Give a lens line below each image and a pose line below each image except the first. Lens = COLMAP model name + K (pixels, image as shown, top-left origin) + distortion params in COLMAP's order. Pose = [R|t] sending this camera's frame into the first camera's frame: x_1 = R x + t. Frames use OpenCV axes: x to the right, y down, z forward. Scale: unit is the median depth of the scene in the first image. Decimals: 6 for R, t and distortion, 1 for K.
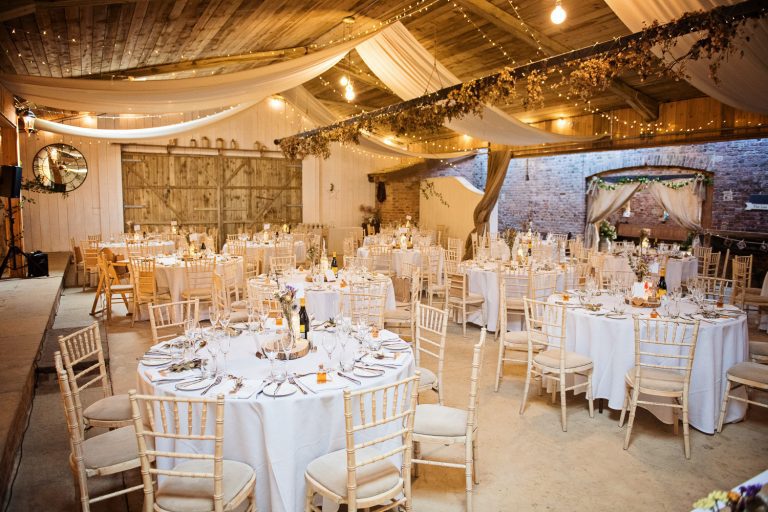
lens RADIAL K [[538.4, 0, 384.0], [0, 538.4, 256.0], [0, 0, 1]] dist [-0.043675, -0.002974]
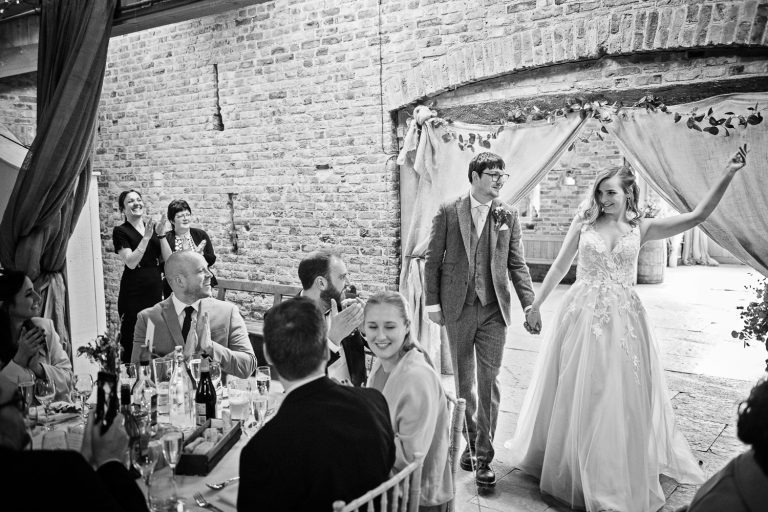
lens RADIAL K [[680.5, 0, 384.0], [0, 680.5, 256.0], [0, 0, 1]] dist [0.003130, -0.003033]
pose [[0.918330, -0.063346, 0.390714, 0.239263], [0.065557, 0.997819, 0.007693, -0.074427], [-0.390349, 0.018550, 0.920480, 0.715715]]
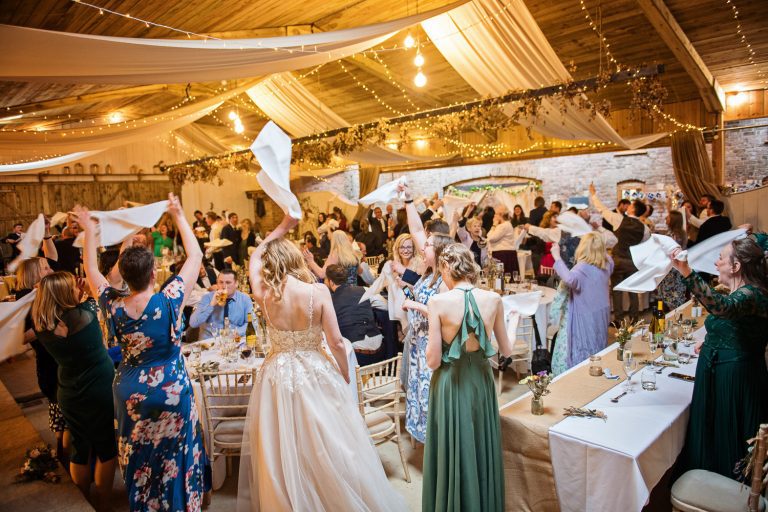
lens RADIAL K [[538.4, 0, 384.0], [0, 538.4, 256.0], [0, 0, 1]] dist [-0.043675, -0.002974]
pose [[0.966109, -0.076874, 0.246423, -0.052841], [0.078340, 0.996919, 0.003867, -0.013284], [-0.245961, 0.015569, 0.969155, -0.114133]]
